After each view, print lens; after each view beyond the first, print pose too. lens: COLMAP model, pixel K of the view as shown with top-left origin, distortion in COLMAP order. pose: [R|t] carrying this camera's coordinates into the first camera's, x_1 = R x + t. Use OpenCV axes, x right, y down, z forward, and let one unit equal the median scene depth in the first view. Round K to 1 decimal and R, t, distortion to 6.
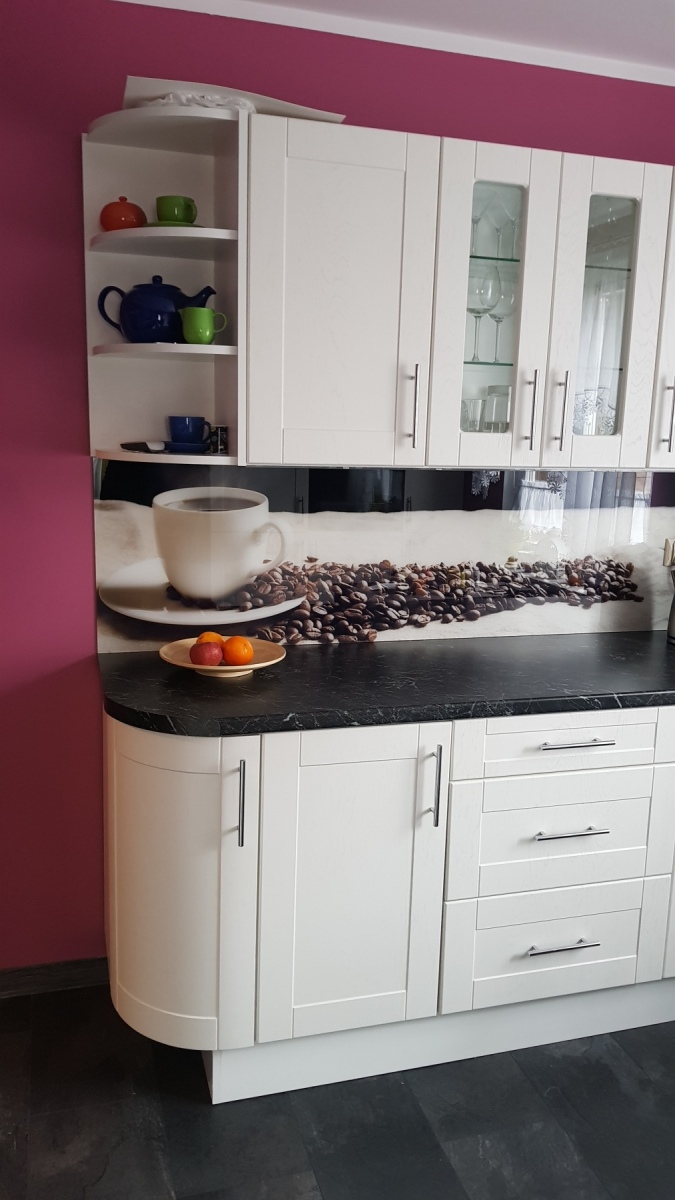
lens RADIAL K [[915.3, 0, 345.4], [0, 915.3, 604.9], [0, 0, 1]] dist [0.103491, -0.165785]
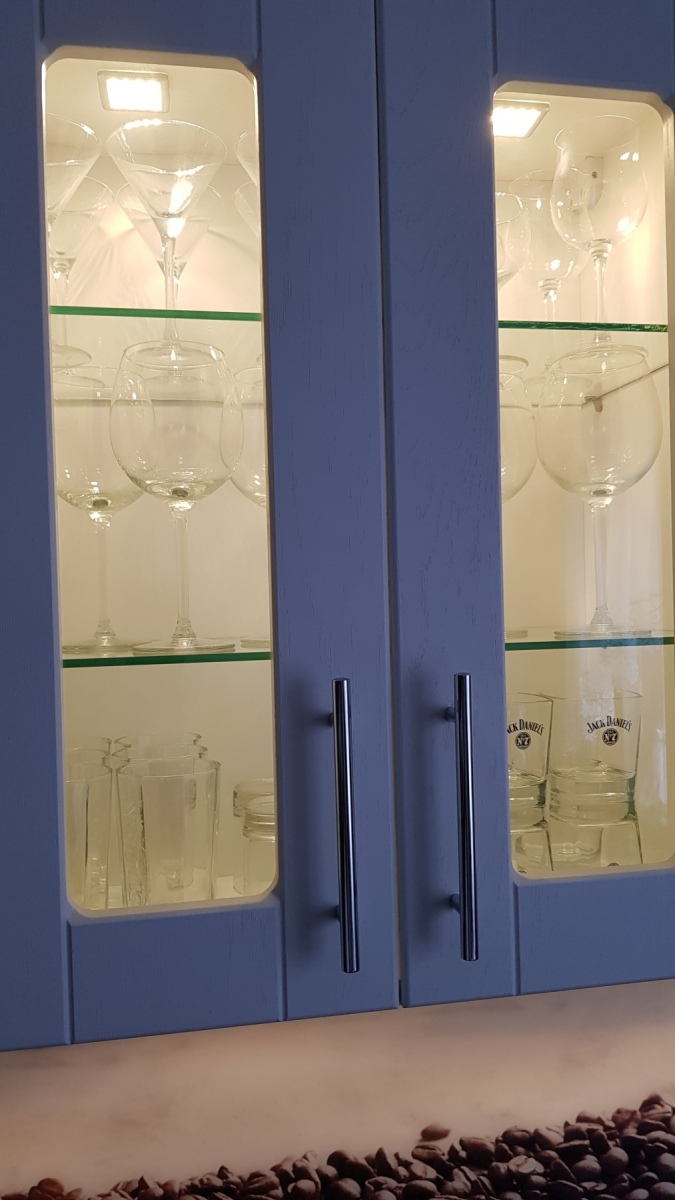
lens RADIAL K [[915.3, 0, 323.5], [0, 915.3, 623.9], [0, 0, 1]] dist [0.103491, -0.165785]
pose [[0.990823, -0.056911, -0.122597, 0.226152], [0.034037, 0.982863, -0.181168, -0.210244], [0.130807, 0.175333, 0.975781, 0.697862]]
